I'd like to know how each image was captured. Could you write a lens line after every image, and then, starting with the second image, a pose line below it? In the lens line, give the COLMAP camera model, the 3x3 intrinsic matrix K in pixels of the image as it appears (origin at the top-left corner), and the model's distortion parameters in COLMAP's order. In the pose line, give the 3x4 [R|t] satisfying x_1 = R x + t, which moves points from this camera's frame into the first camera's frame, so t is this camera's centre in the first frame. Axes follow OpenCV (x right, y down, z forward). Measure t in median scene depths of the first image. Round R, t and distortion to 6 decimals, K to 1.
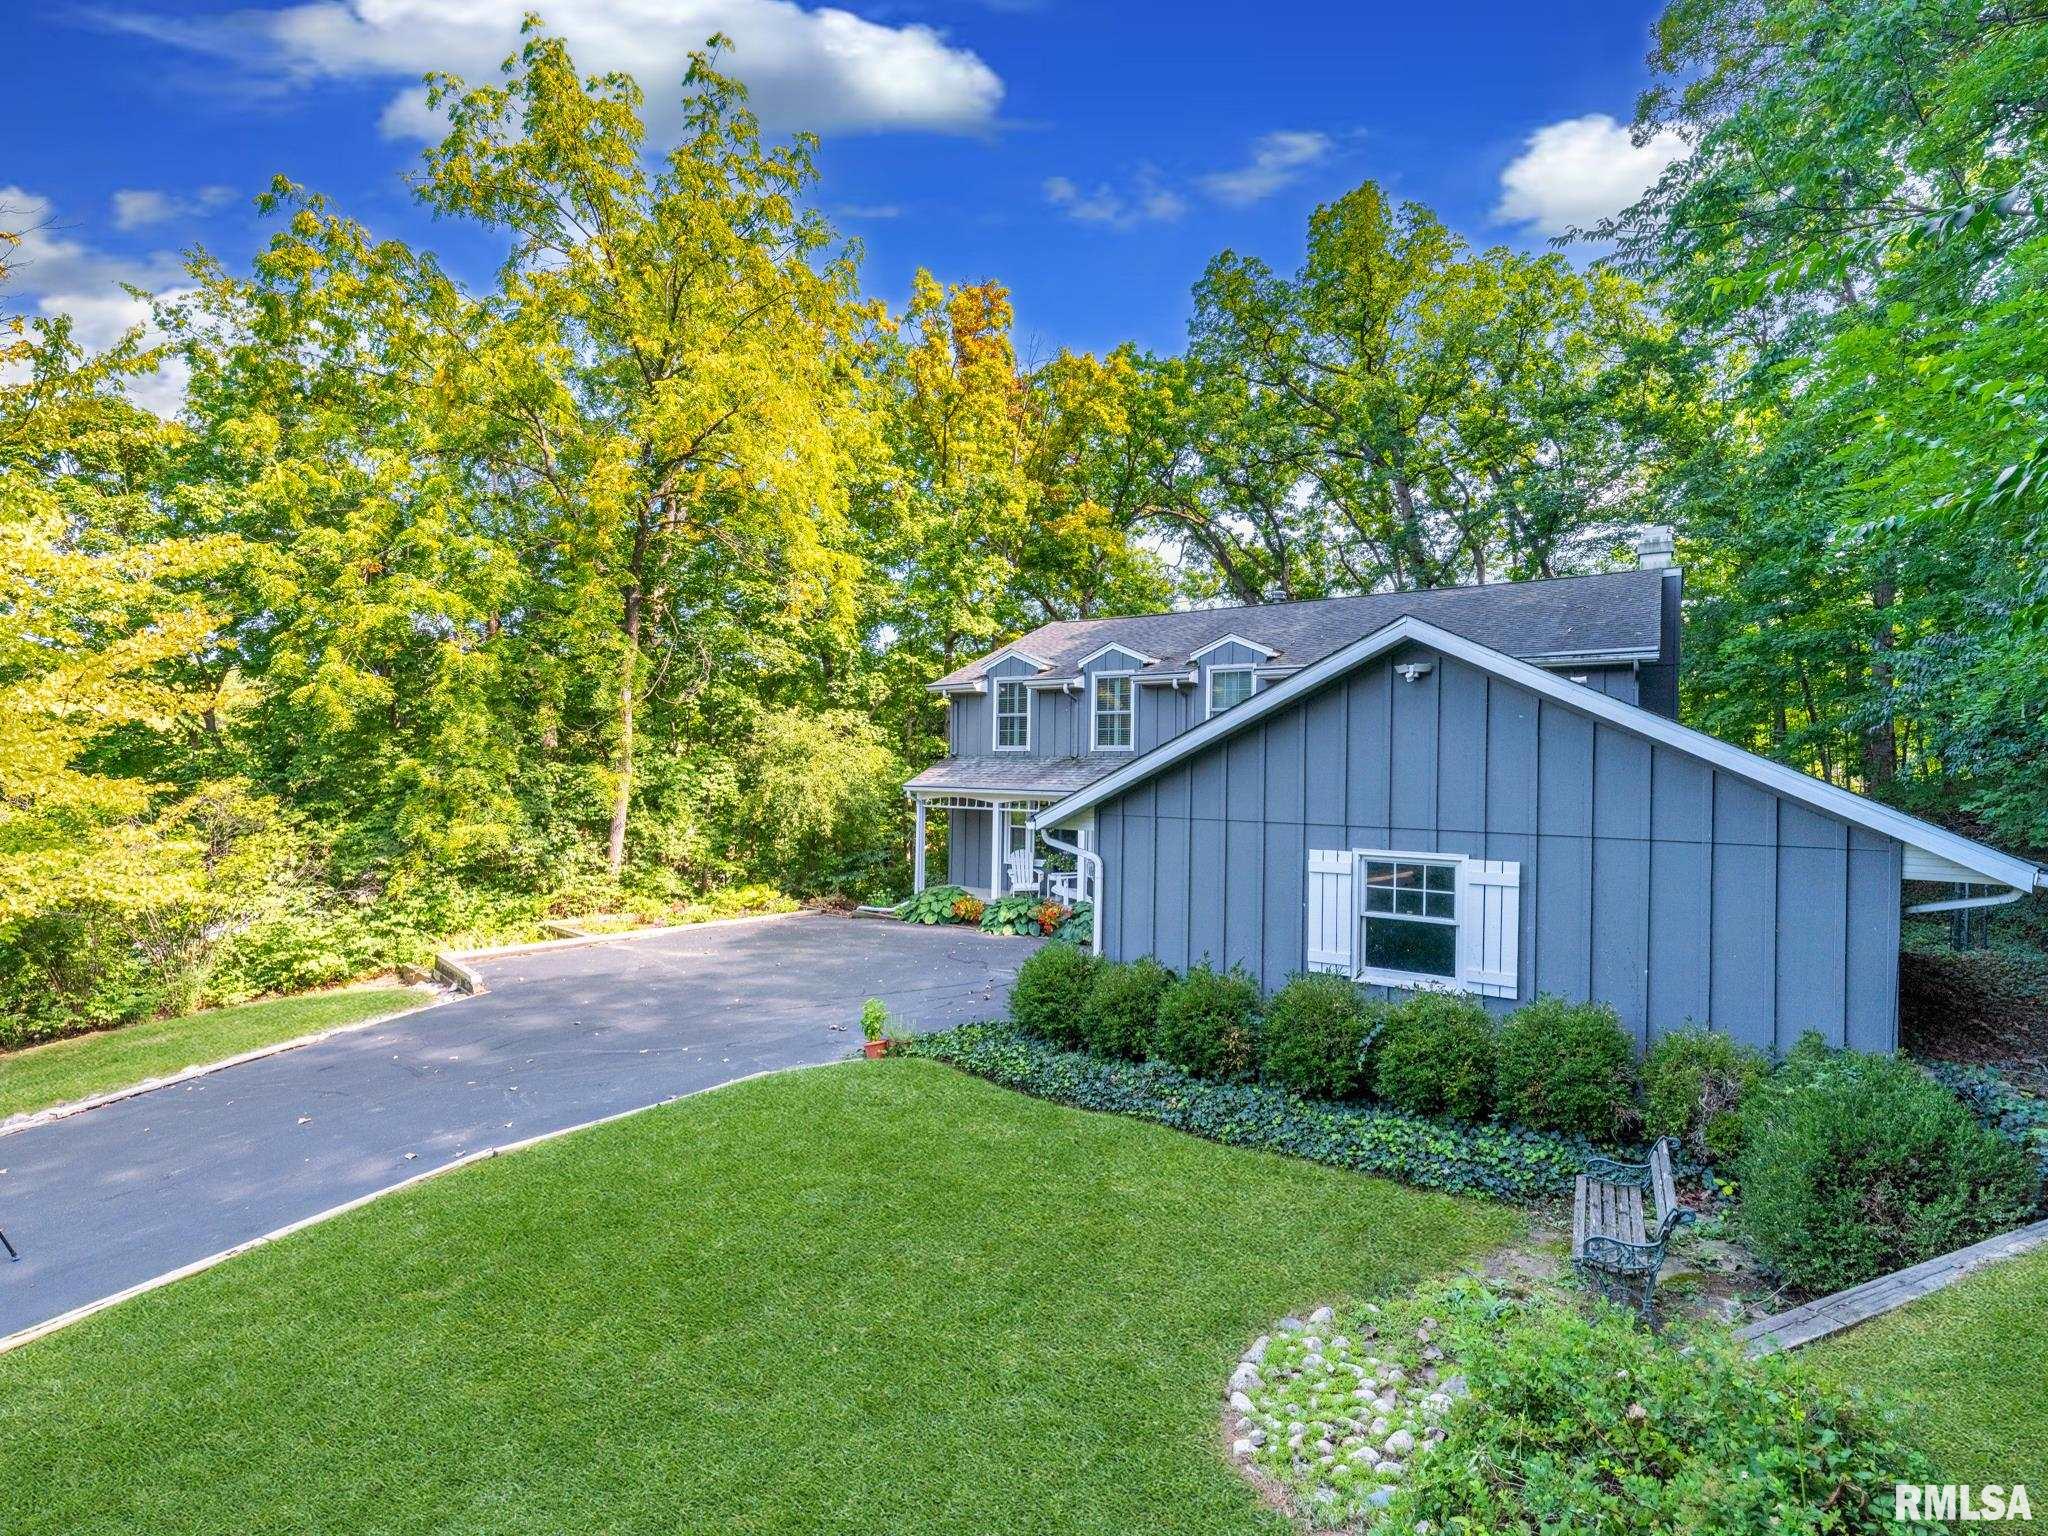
lens RADIAL K [[952.8, 0, 1024.3], [0, 952.8, 769.0], [0, 0, 1]] dist [0.004109, 0.001023]
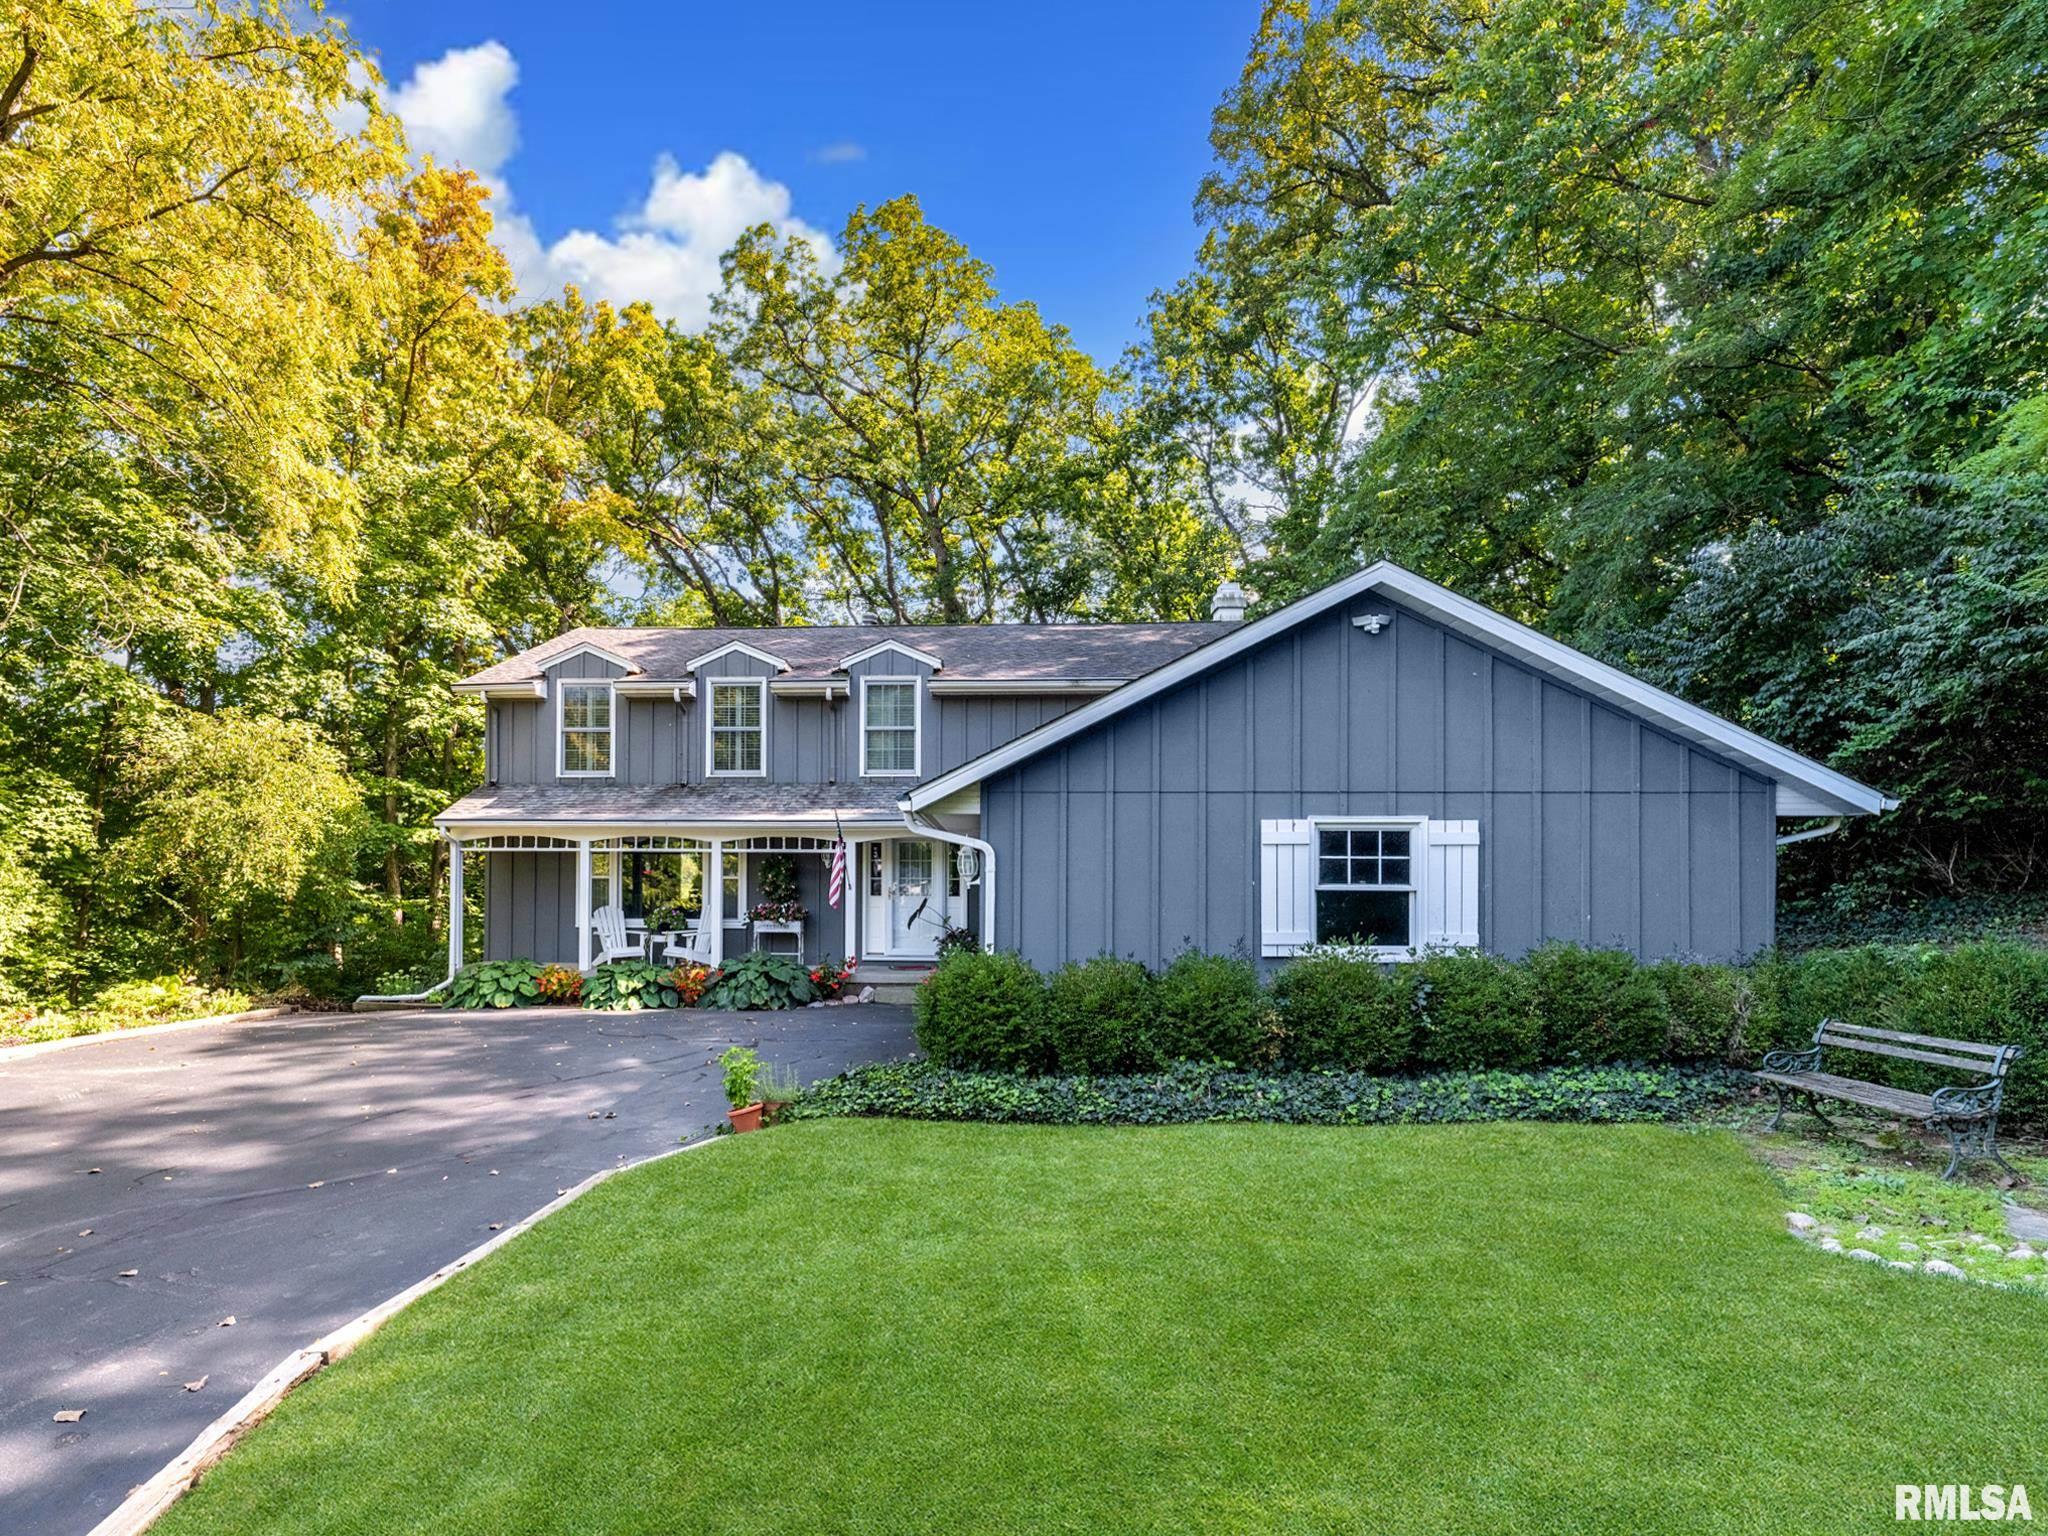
lens RADIAL K [[1075.2, 0, 1031.3], [0, 1075.2, 841.6], [0, 0, 1]] dist [0.002378, 0.000168]
pose [[0.860977, -0.005503, 0.508613, -0.176357], [0.008876, 0.999952, -0.004207, 0.047565], [-0.508566, 0.008137, 0.860985, 0.108008]]
